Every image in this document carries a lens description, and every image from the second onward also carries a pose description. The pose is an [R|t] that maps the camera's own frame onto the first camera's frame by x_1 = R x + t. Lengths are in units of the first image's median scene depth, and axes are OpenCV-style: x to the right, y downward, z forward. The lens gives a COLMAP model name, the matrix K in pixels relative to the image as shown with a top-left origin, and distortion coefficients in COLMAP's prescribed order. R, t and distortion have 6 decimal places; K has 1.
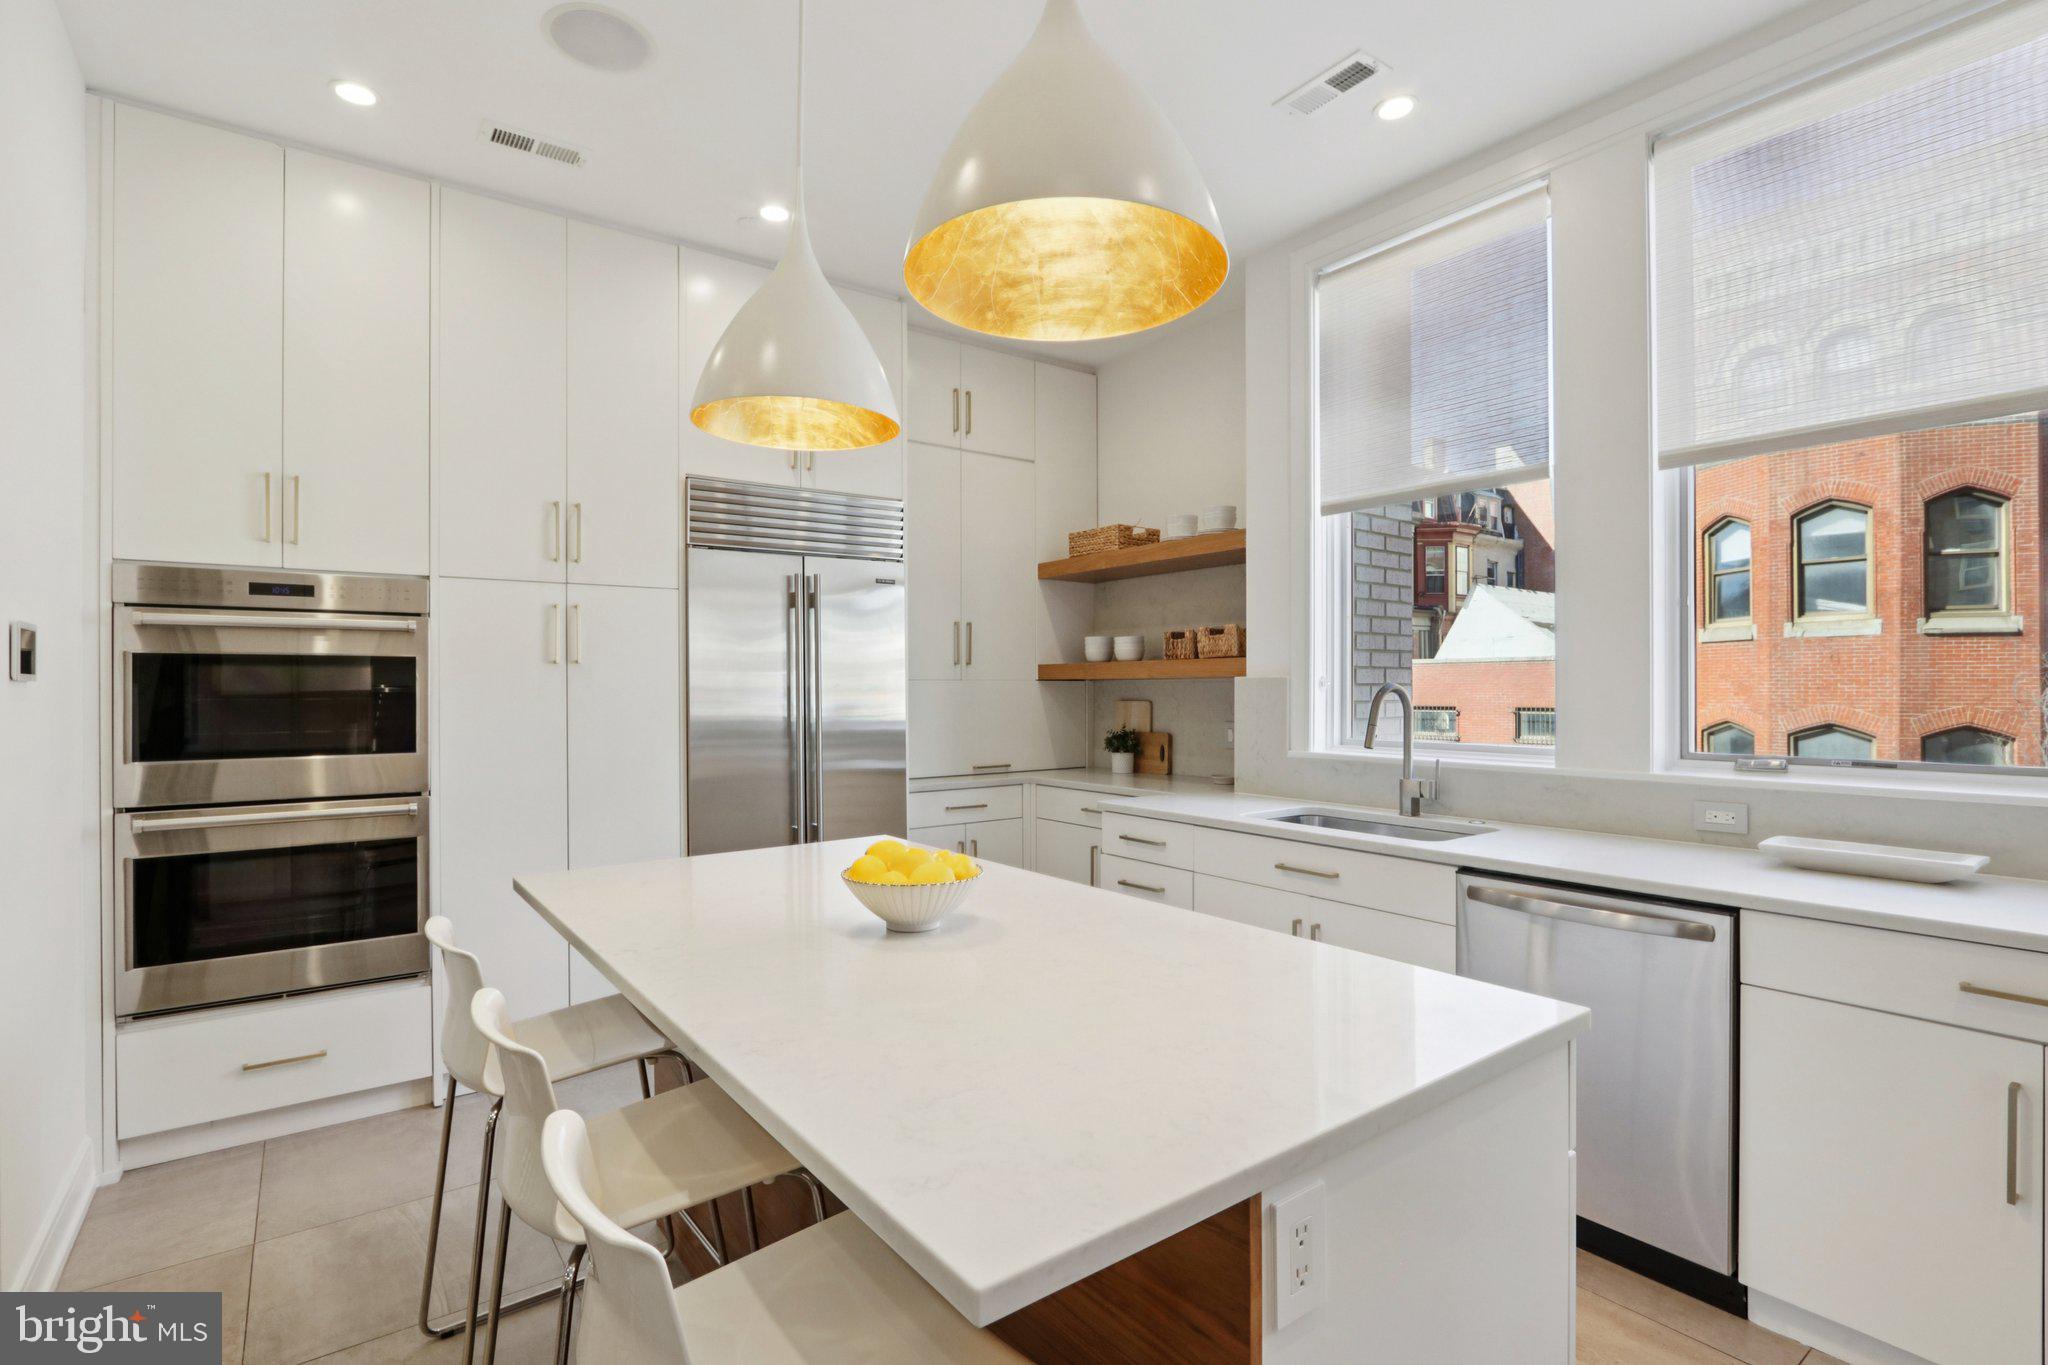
lens RADIAL K [[978.3, 0, 1022.6], [0, 978.3, 682.8], [0, 0, 1]] dist [-0.002274, 0.000283]
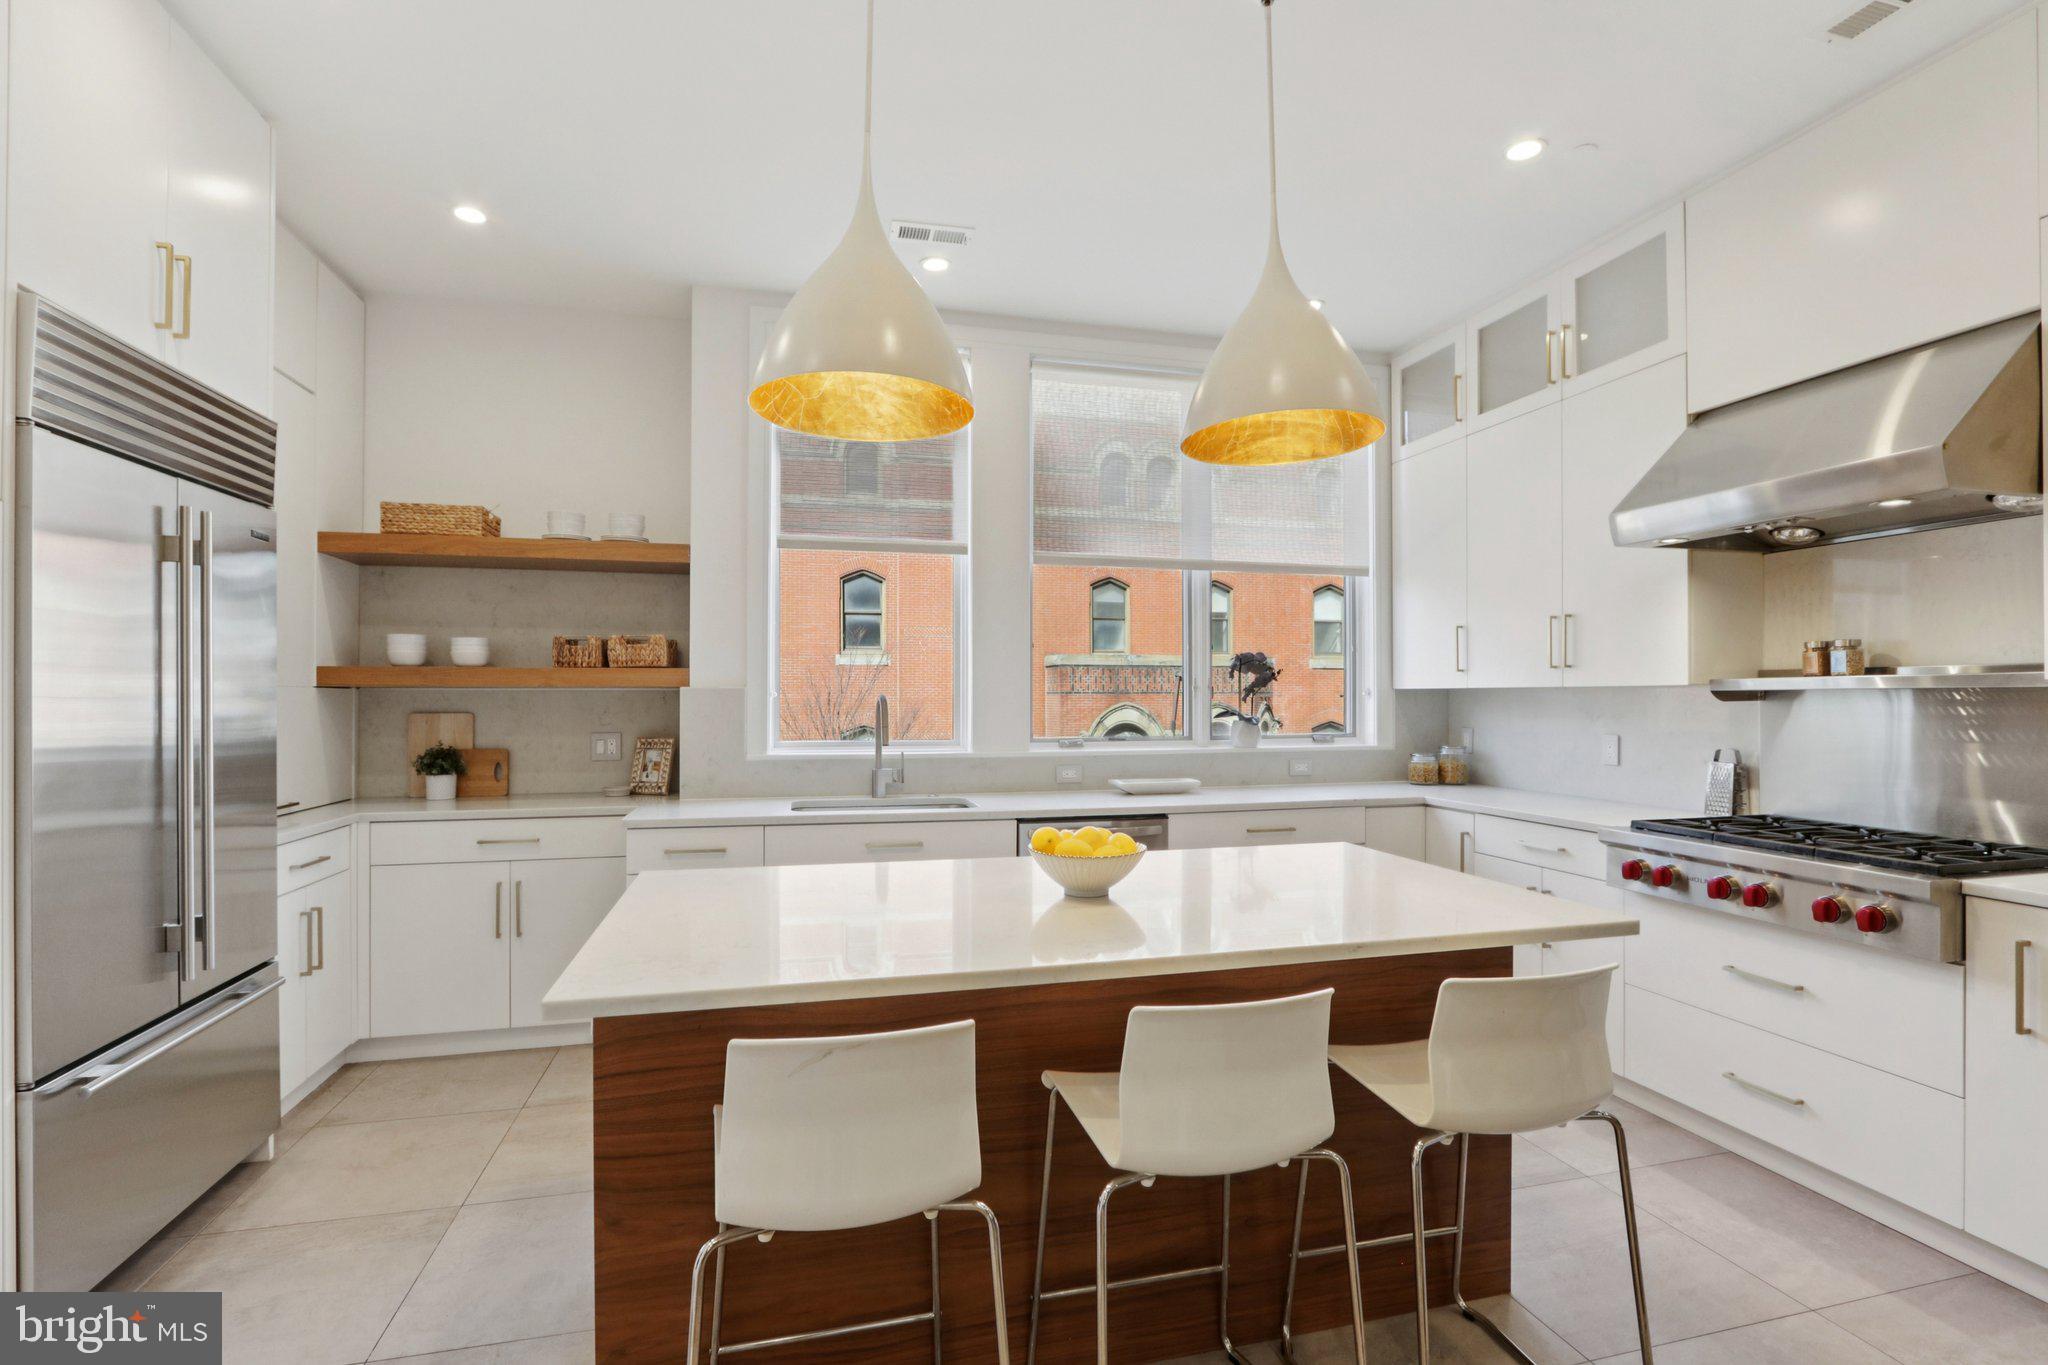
lens RADIAL K [[978.3, 0, 1019.3], [0, 978.3, 691.7], [0, 0, 1]] dist [-0.002274, 0.000283]
pose [[0.392032, 0.006993, 0.919925, -0.484932], [-0.006563, 0.999967, -0.004805, 0.001268], [-0.919928, -0.004153, 0.392065, 0.223086]]
